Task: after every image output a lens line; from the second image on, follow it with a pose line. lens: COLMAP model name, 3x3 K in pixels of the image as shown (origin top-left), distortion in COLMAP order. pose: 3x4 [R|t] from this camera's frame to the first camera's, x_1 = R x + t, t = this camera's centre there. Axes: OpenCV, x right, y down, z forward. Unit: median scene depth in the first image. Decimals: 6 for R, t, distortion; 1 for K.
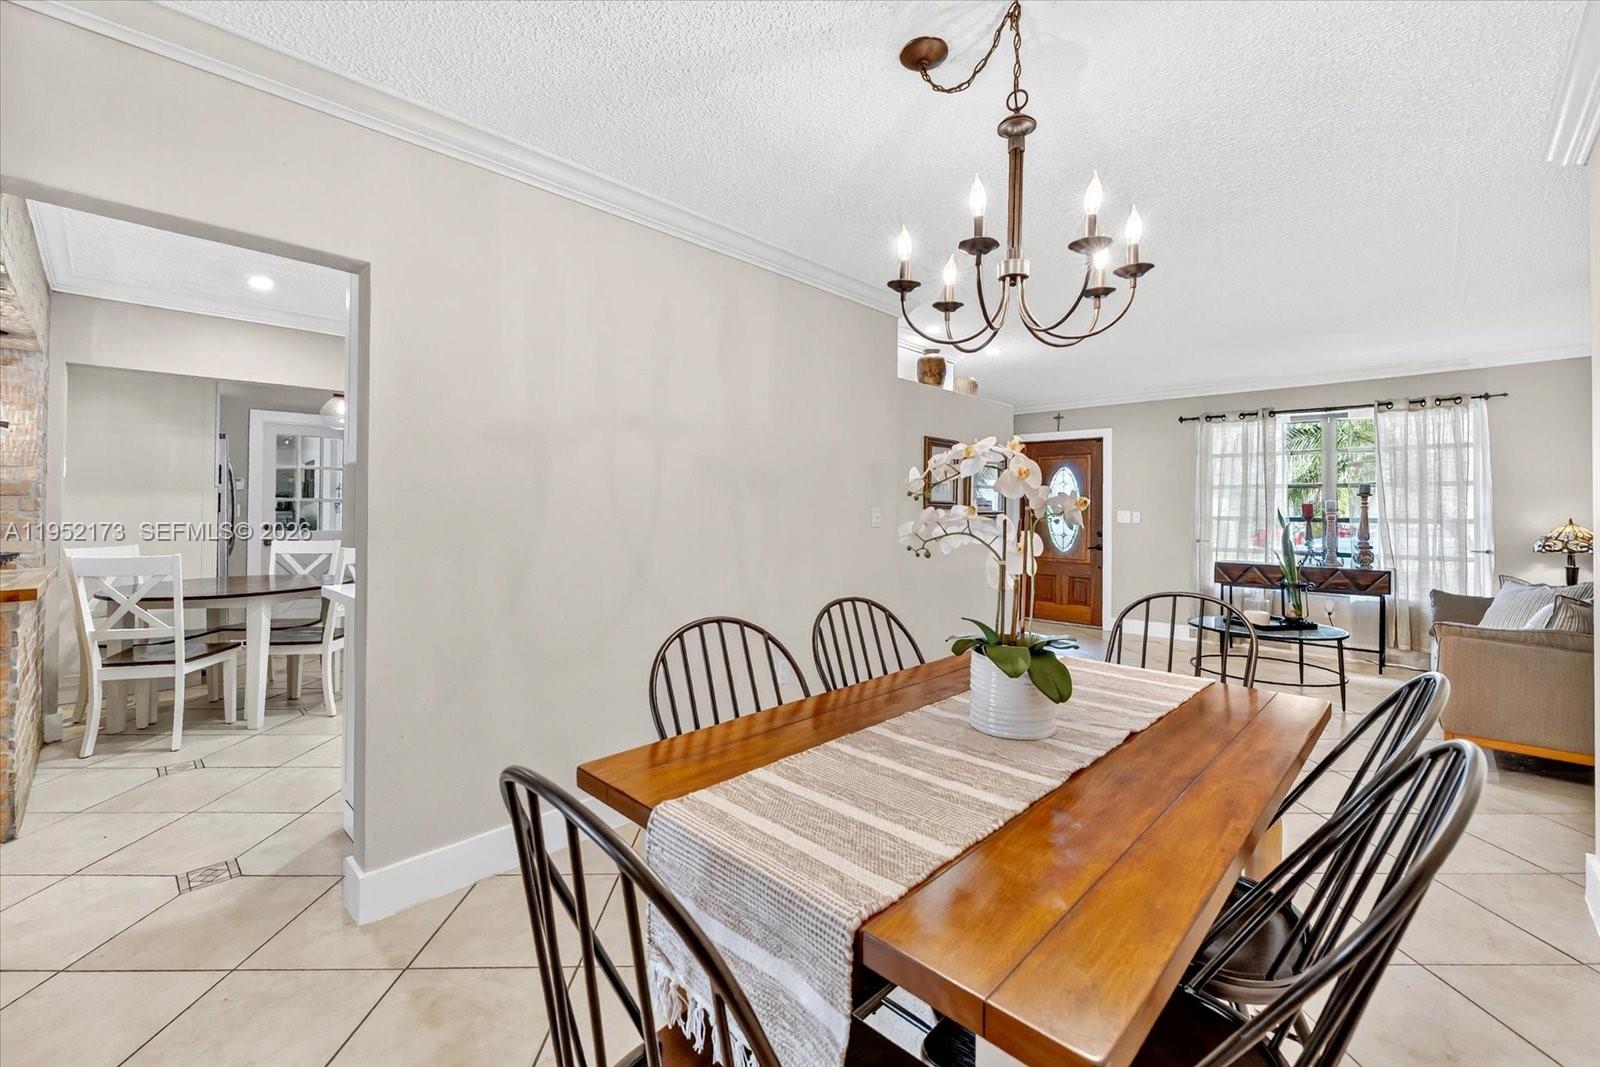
lens RADIAL K [[688.9, 0, 795.3], [0, 688.9, 491.9], [0, 0, 1]] dist [-0.001216, -0.000262]
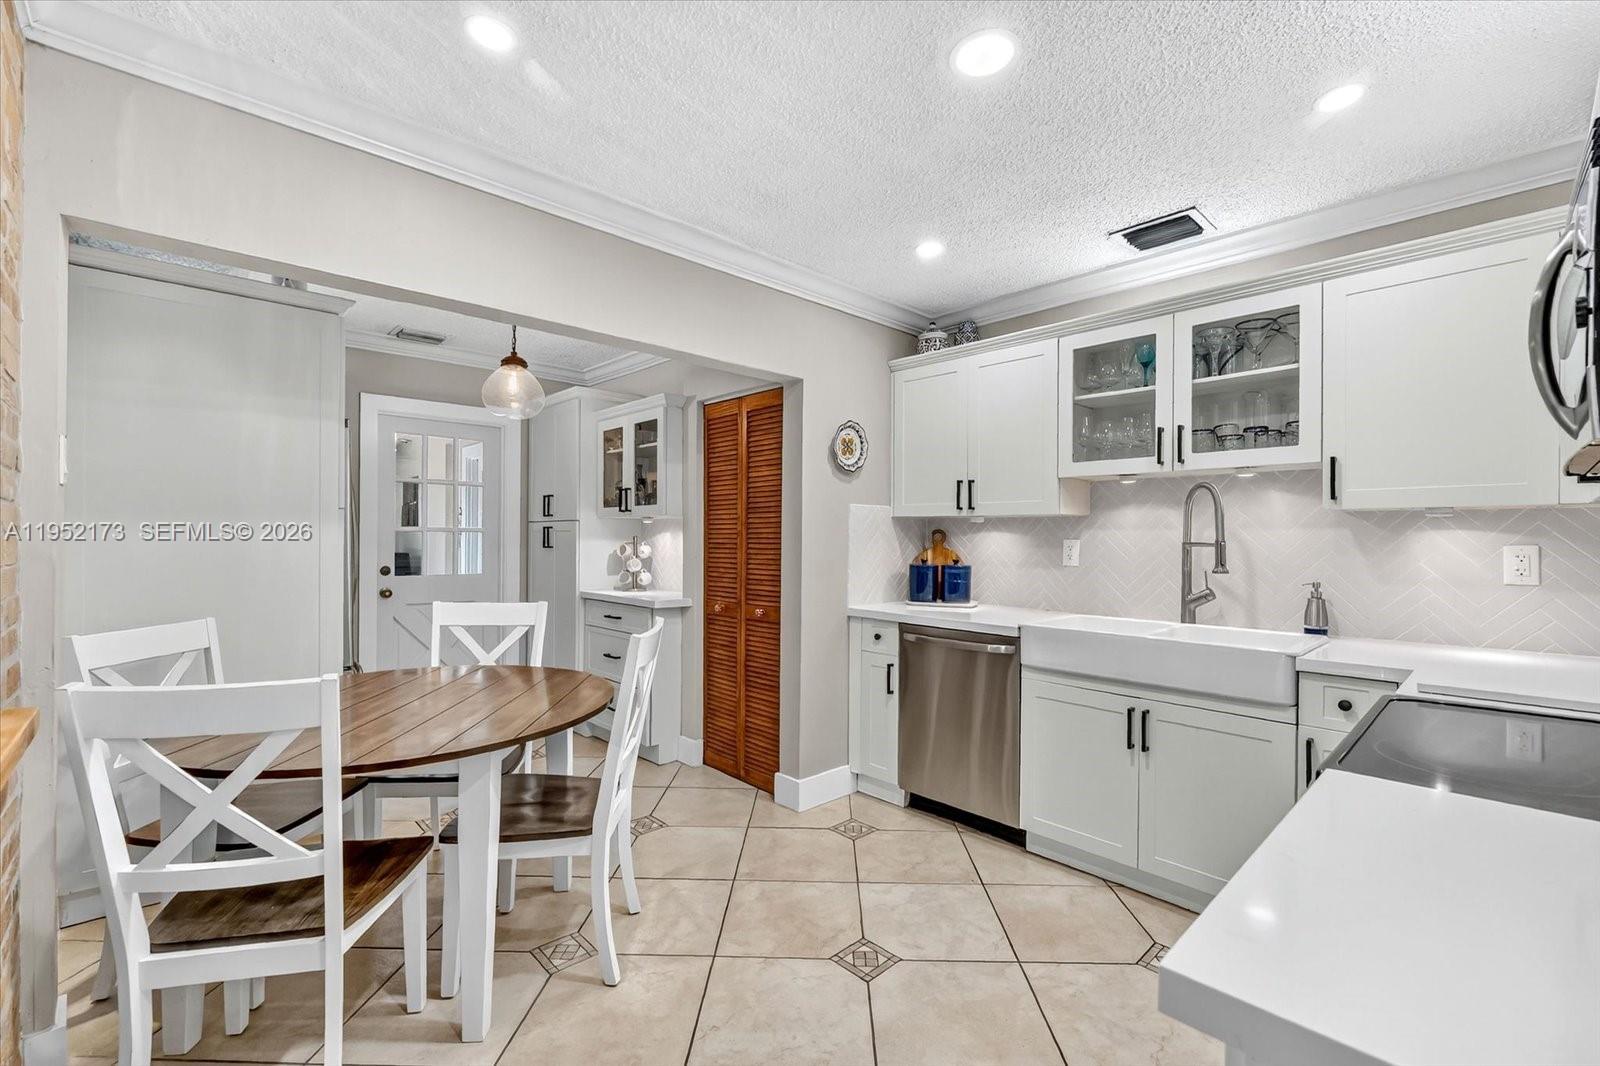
lens RADIAL K [[692.3, 0, 800.0], [0, 692.3, 533.0], [0, 0, 1]] dist [0.000610, 0.000205]
pose [[0.999785, 0.000394, -0.020754, -0.581550], [-0.000162, 0.999938, 0.011140, 0.008317], [0.020757, -0.011134, 0.999723, 0.568498]]
